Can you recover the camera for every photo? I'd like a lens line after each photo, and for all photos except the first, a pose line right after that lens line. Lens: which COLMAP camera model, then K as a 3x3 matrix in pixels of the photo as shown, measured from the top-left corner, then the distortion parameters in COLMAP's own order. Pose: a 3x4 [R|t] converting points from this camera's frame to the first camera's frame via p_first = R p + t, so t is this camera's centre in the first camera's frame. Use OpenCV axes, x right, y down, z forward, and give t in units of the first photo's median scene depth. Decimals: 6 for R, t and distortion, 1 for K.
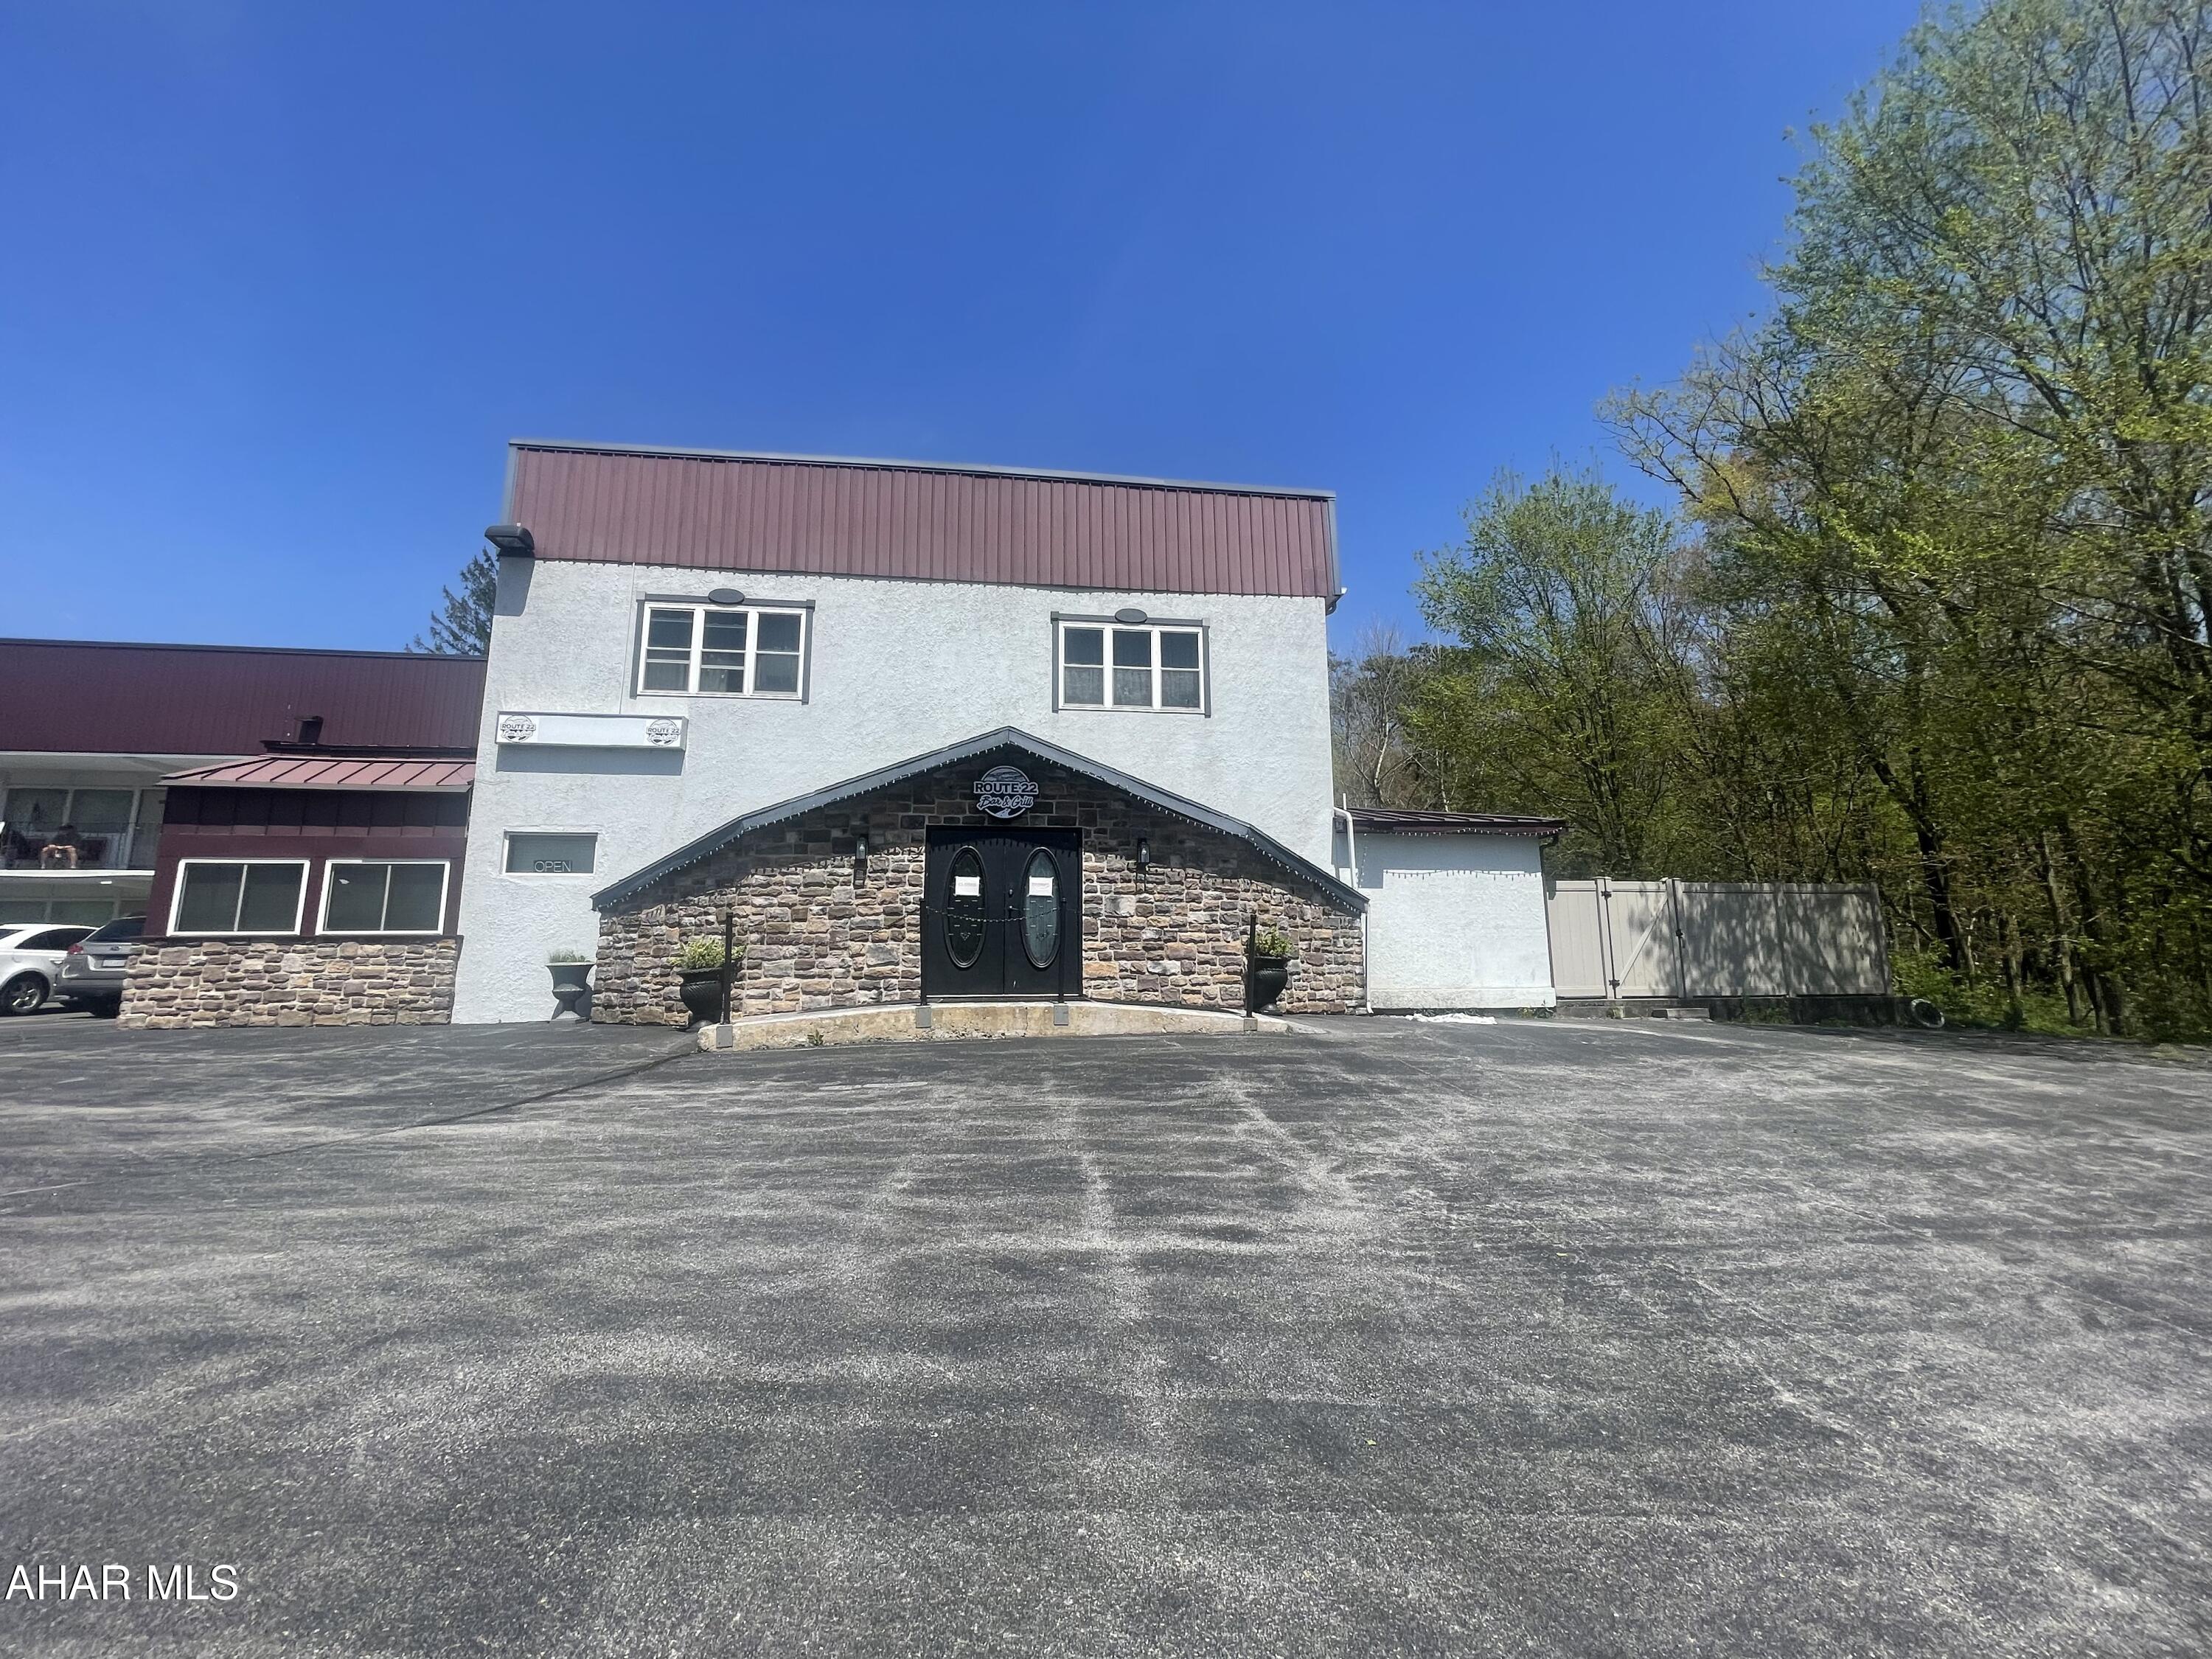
lens RADIAL K [[895.3, 0, 1109.6], [0, 895.3, 822.9], [0, 0, 1]] dist [0.000653, 0.000556]
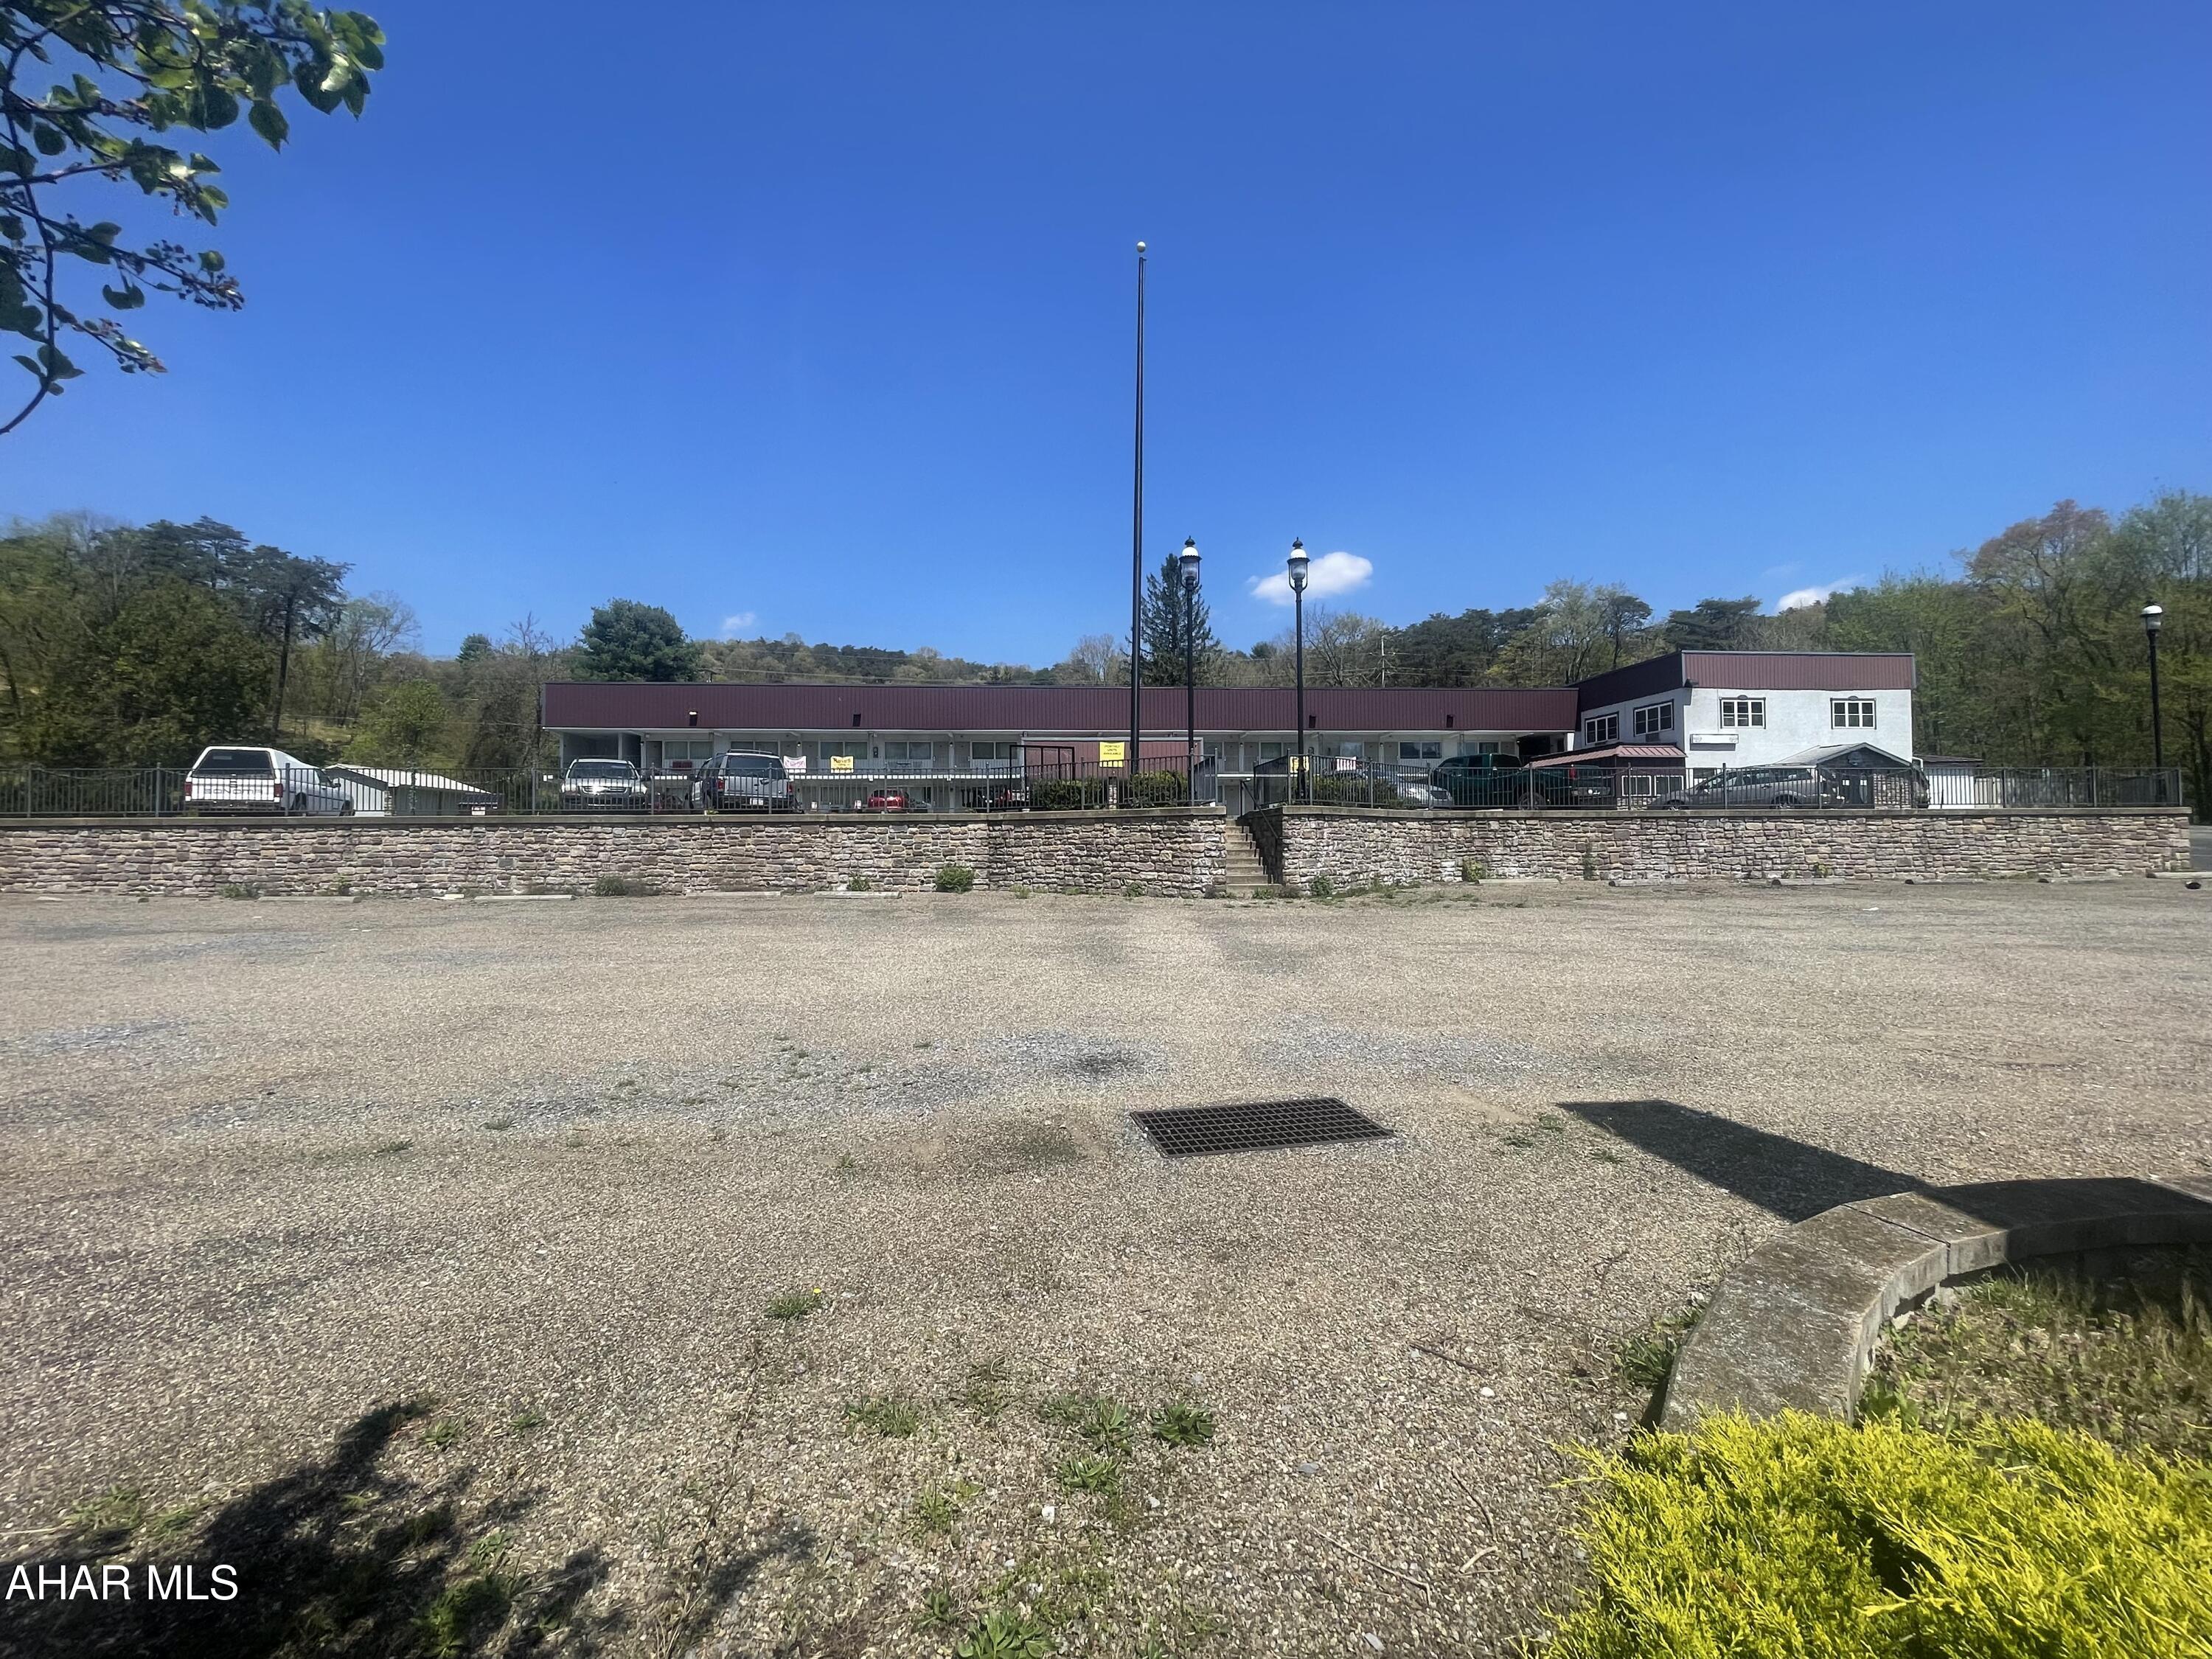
lens RADIAL K [[895.3, 0, 1109.6], [0, 895.3, 822.9], [0, 0, 1]] dist [0.000653, 0.000556]
pose [[0.998908, -0.002764, -0.046646, -2.759882], [0.009735, 0.988656, 0.149880, -0.322989], [0.045702, -0.150171, 0.987603, -2.631800]]
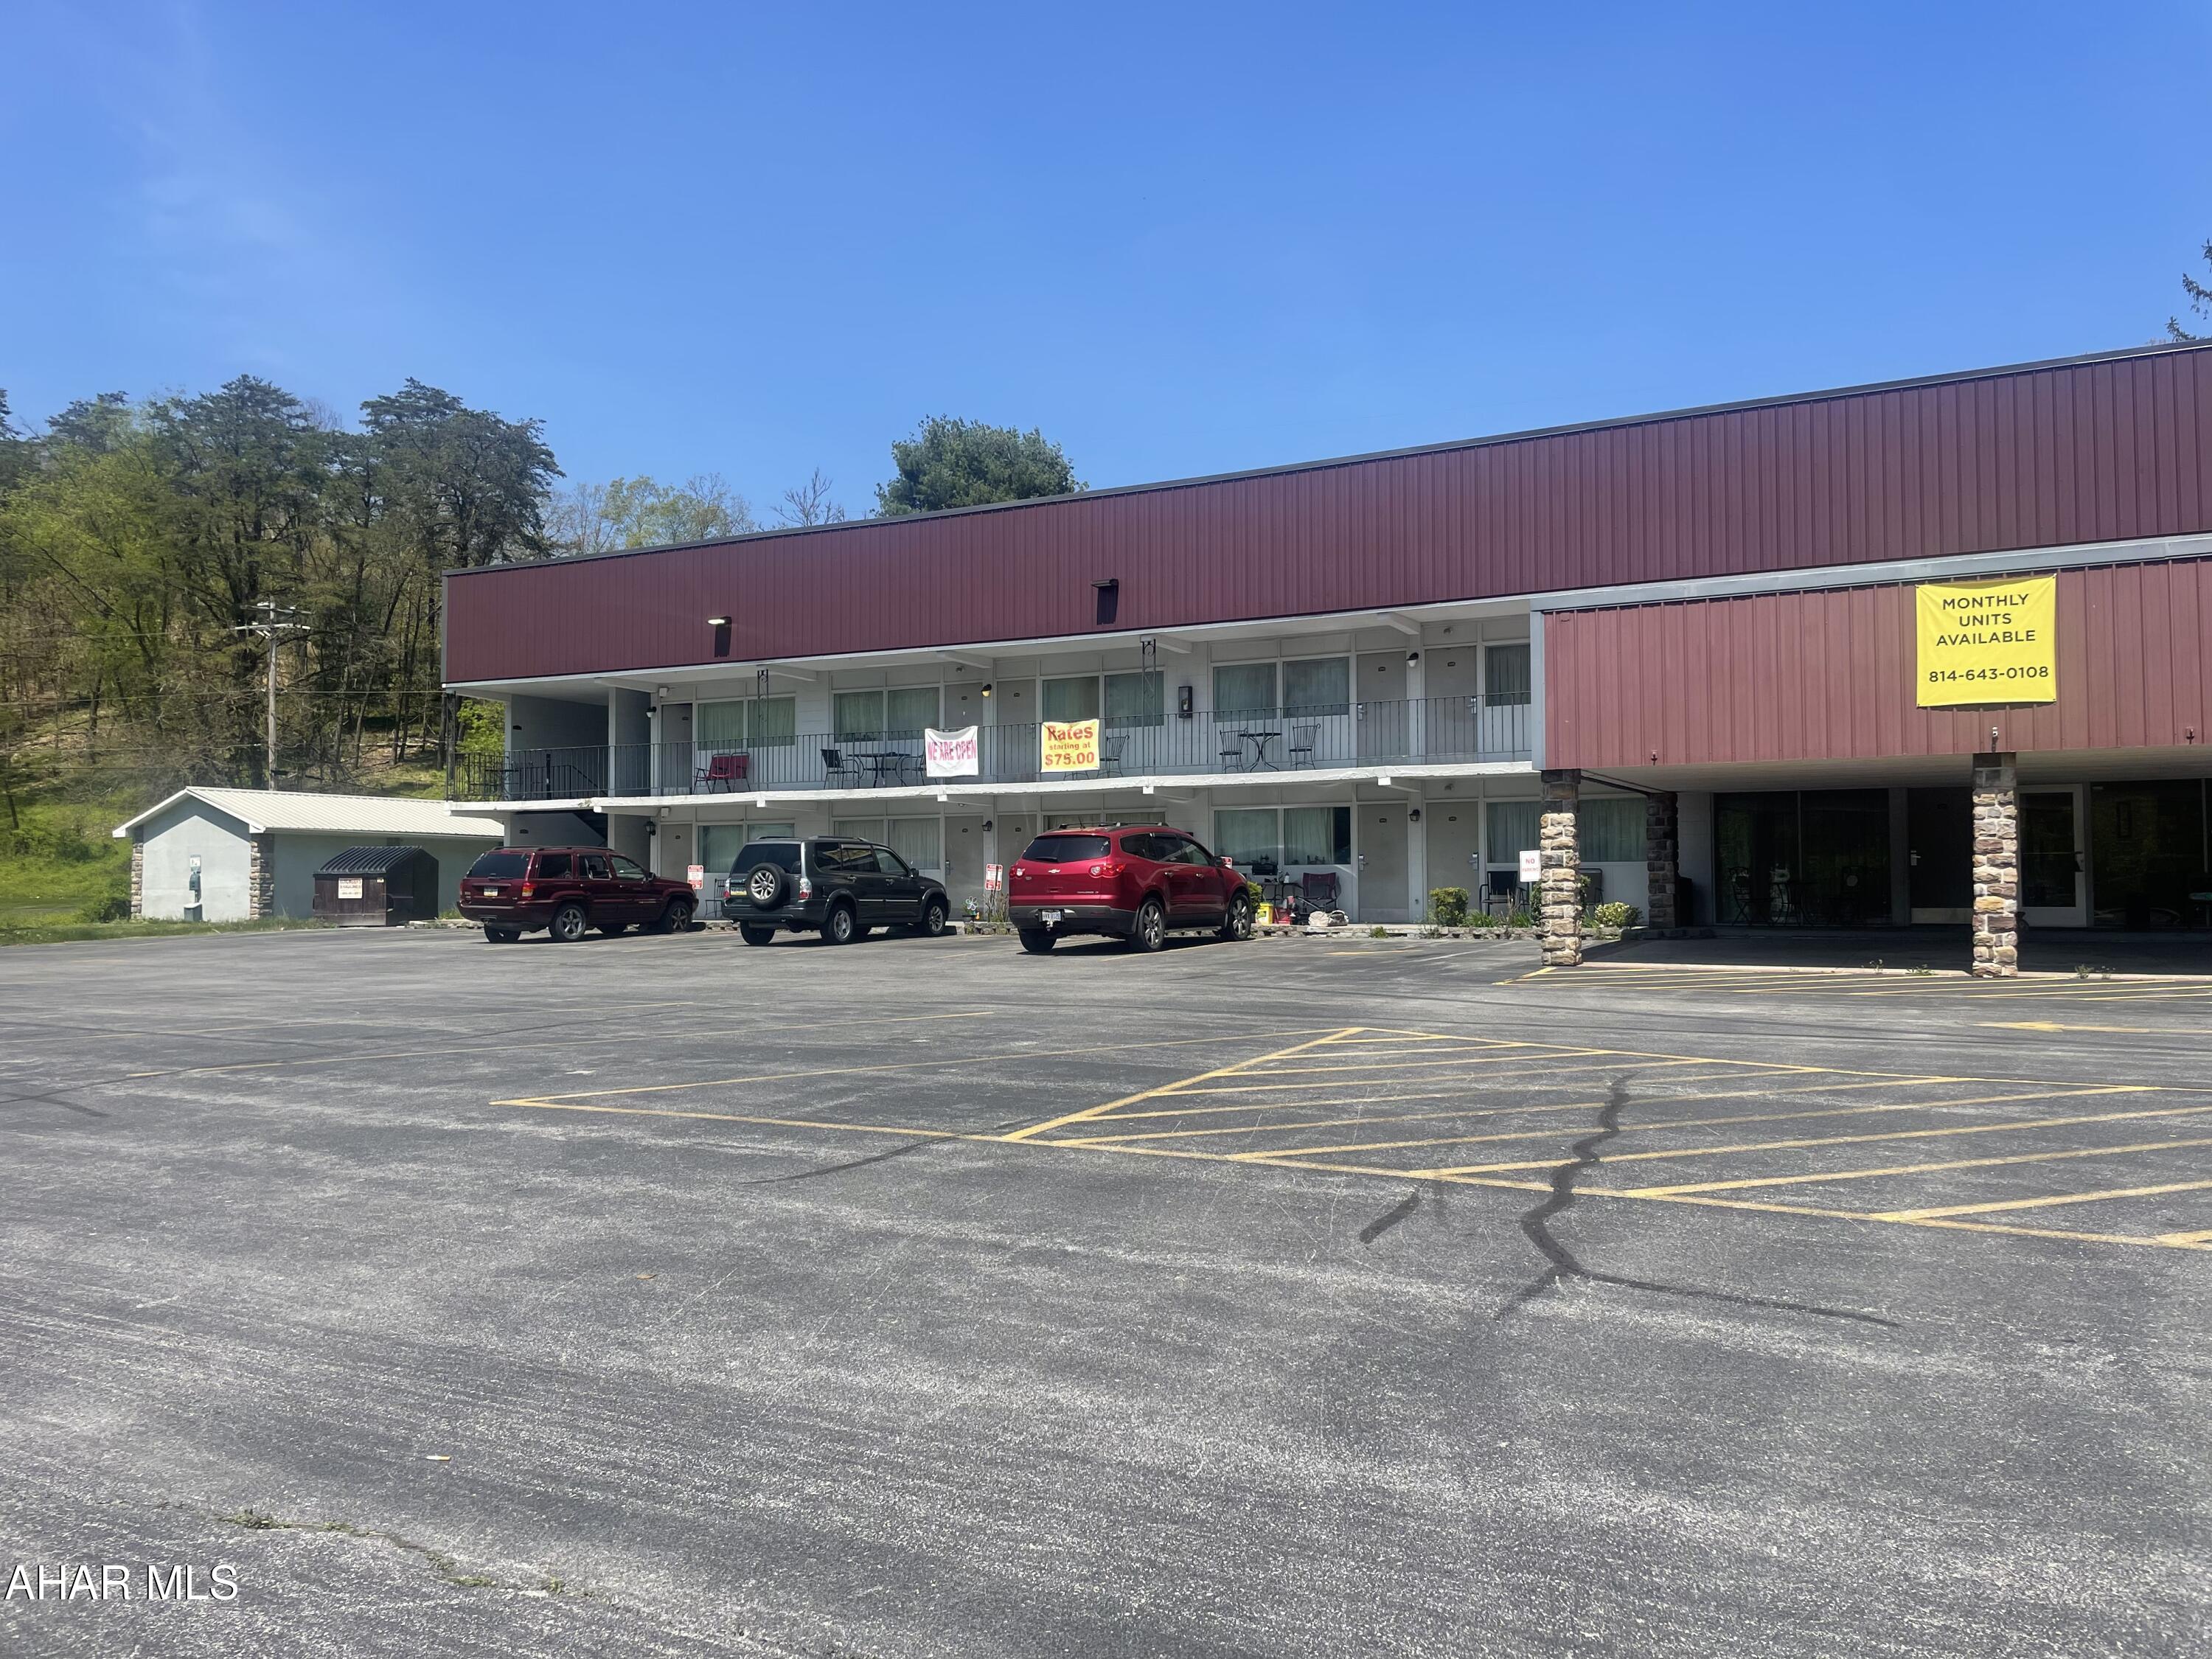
lens RADIAL K [[1662.8, 0, 1114.4], [0, 1662.8, 825.5], [0, 0, 1]] dist [0.095343, -0.135087]
pose [[0.807958, -0.018136, -0.588962, -2.683449], [0.100929, 0.989014, 0.108002, -0.139243], [0.580532, -0.146705, 0.800912, -0.669566]]
